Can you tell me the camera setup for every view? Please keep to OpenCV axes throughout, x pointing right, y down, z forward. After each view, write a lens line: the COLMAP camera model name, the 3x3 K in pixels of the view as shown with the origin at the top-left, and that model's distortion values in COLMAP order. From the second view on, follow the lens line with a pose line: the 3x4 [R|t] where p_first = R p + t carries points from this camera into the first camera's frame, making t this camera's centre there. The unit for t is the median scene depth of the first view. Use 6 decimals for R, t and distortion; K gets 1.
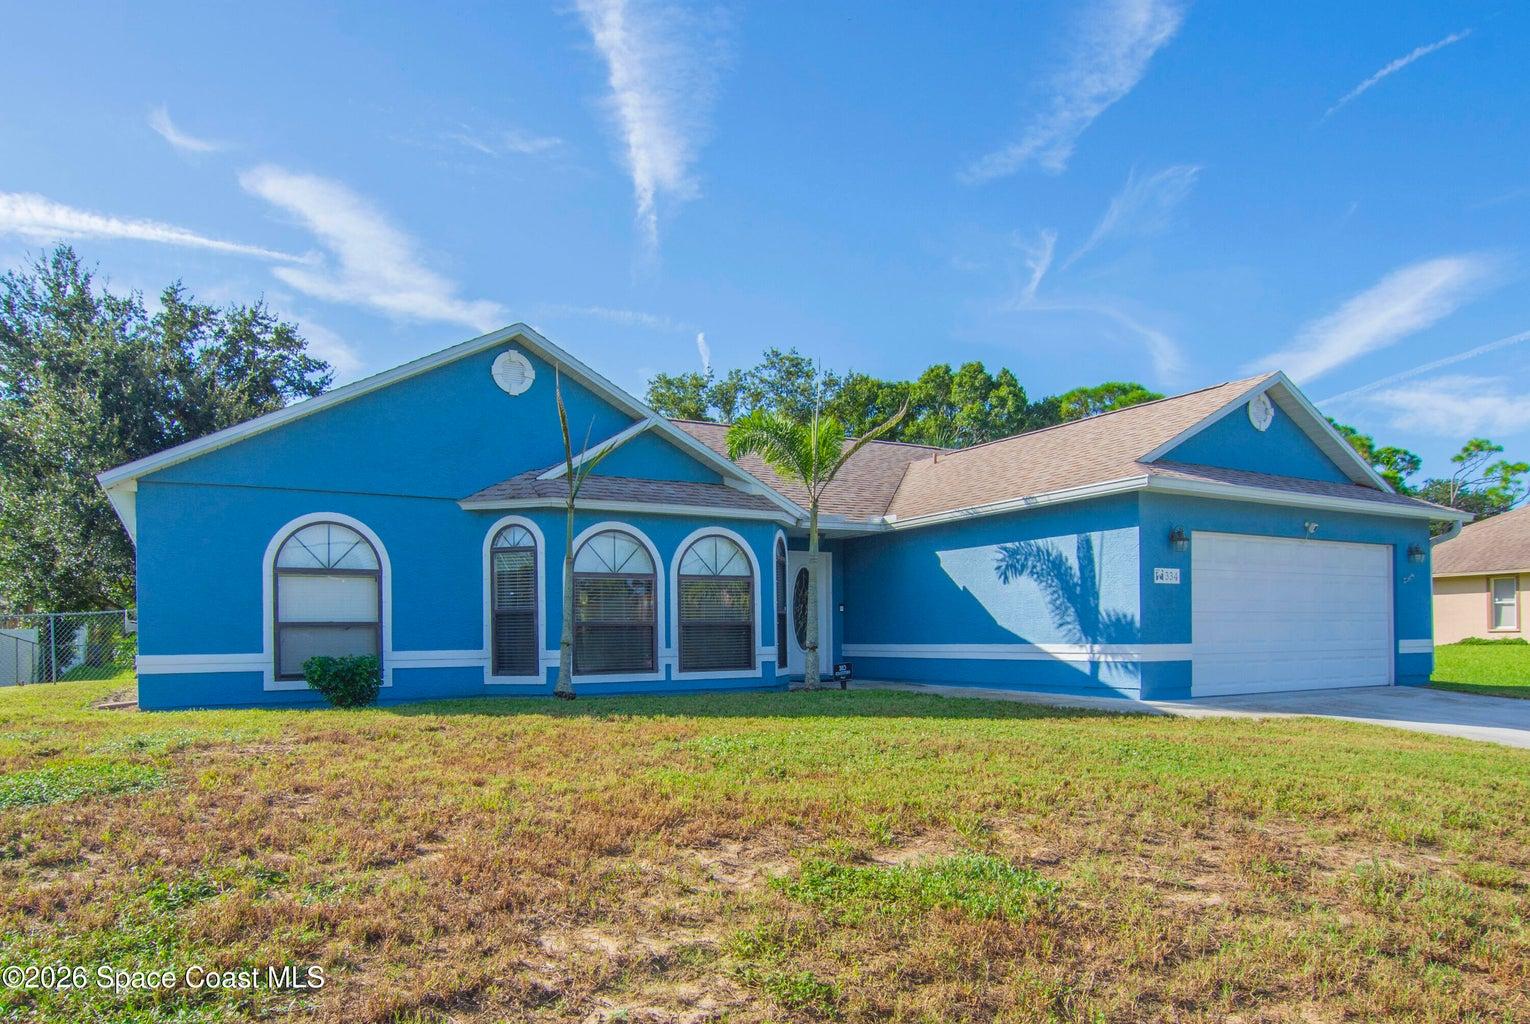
lens RADIAL K [[987.7, 0, 732.0], [0, 987.7, 567.2], [0, 0, 1]] dist [-0.006657, -0.011941]
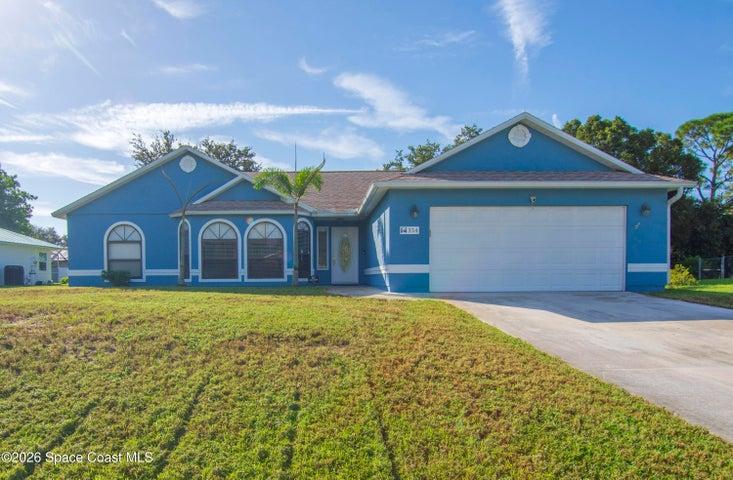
lens RADIAL K [[463.8, 0, 317.8], [0, 463.8, 252.0], [0, 0, 1]] dist [-0.012832, -0.003050]
pose [[0.870346, -0.021857, -0.491956, 0.330817], [0.032054, 0.999410, 0.012306, 0.015747], [0.491397, -0.026480, 0.870533, 0.043714]]
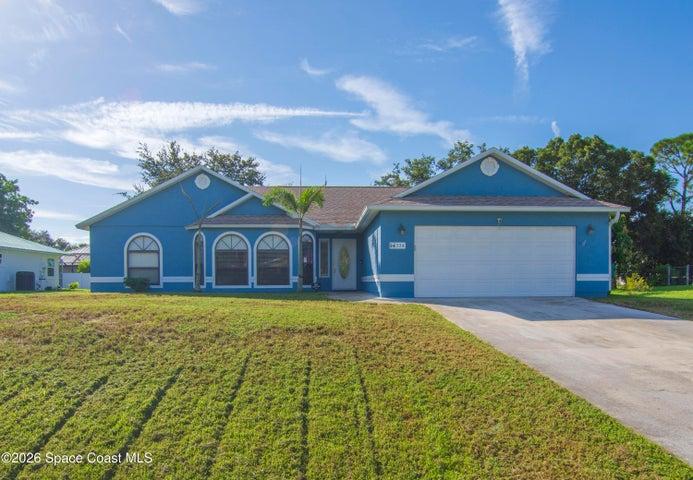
lens RADIAL K [[471.7, 0, 345.7], [0, 471.7, 252.2], [0, 0, 1]] dist [-0.007351, -0.005319]
pose [[0.897160, -0.021150, -0.441199, 0.370804], [0.026157, 0.999644, 0.005268, 0.007150], [0.440931, -0.016266, 0.897394, -0.030571]]
